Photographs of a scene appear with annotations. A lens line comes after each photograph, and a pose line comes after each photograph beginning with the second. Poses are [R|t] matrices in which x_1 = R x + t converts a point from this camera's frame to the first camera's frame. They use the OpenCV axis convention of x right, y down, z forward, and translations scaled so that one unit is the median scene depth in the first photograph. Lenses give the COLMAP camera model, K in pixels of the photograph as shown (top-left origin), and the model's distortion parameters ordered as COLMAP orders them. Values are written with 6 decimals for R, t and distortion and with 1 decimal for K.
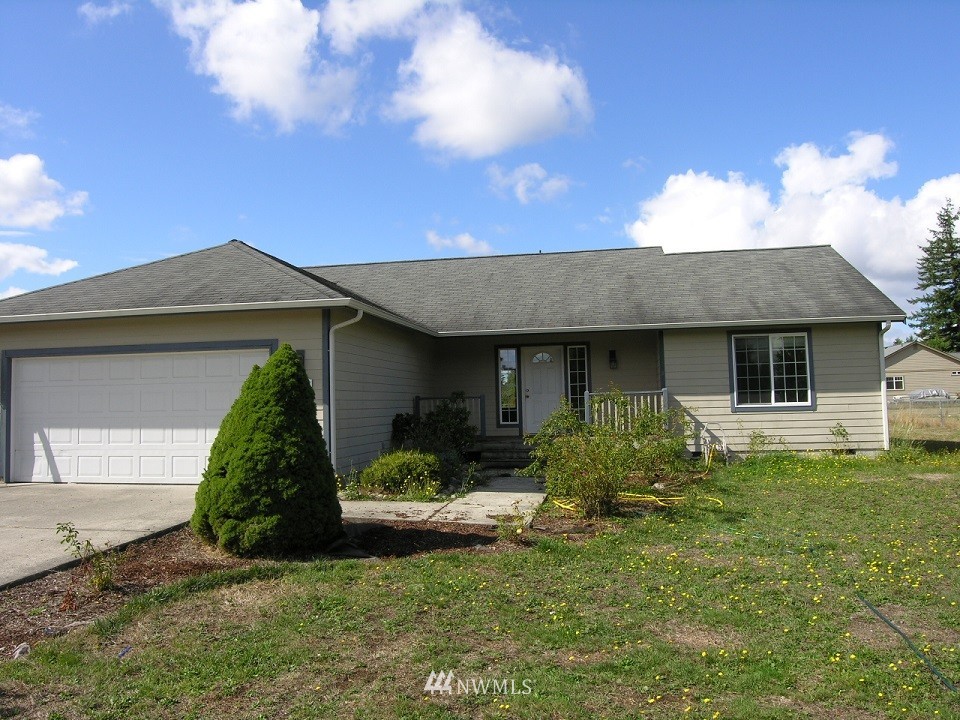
lens RADIAL K [[731.4, 0, 480.0], [0, 731.4, 360.0], [0, 0, 1]] dist [-0.060777, -0.001336]
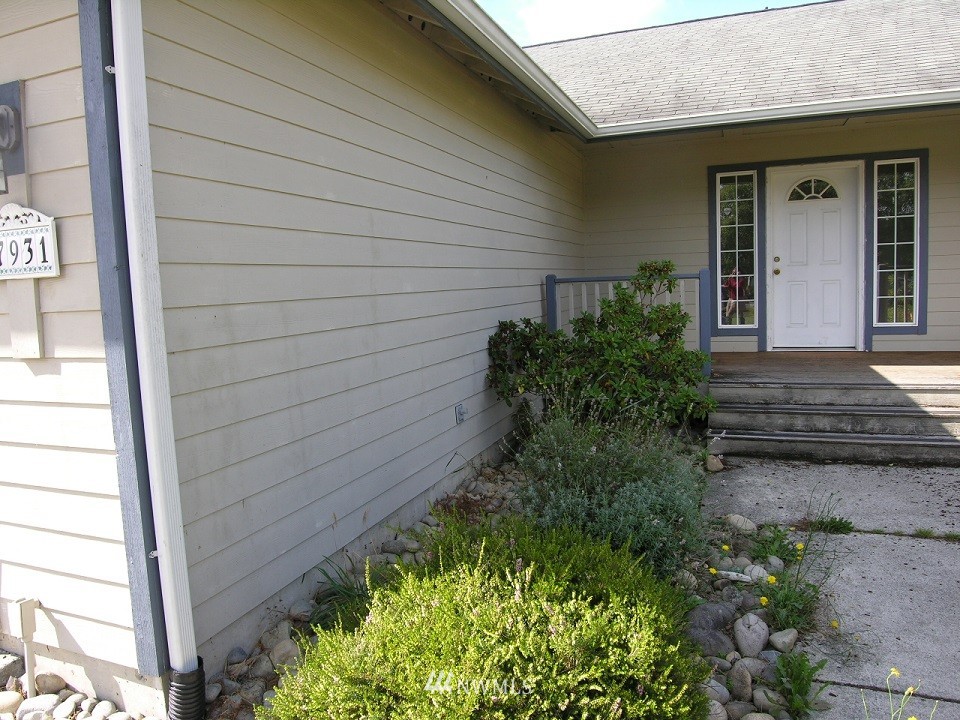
lens RADIAL K [[680.1, 0, 480.0], [0, 680.1, 360.0], [0, 0, 1]] dist [-0.063146, -0.001140]
pose [[0.982627, 0.001694, -0.185586, -0.054199], [0.031280, 0.984142, 0.174601, 0.027947], [0.182938, -0.177373, 0.966991, 0.617585]]
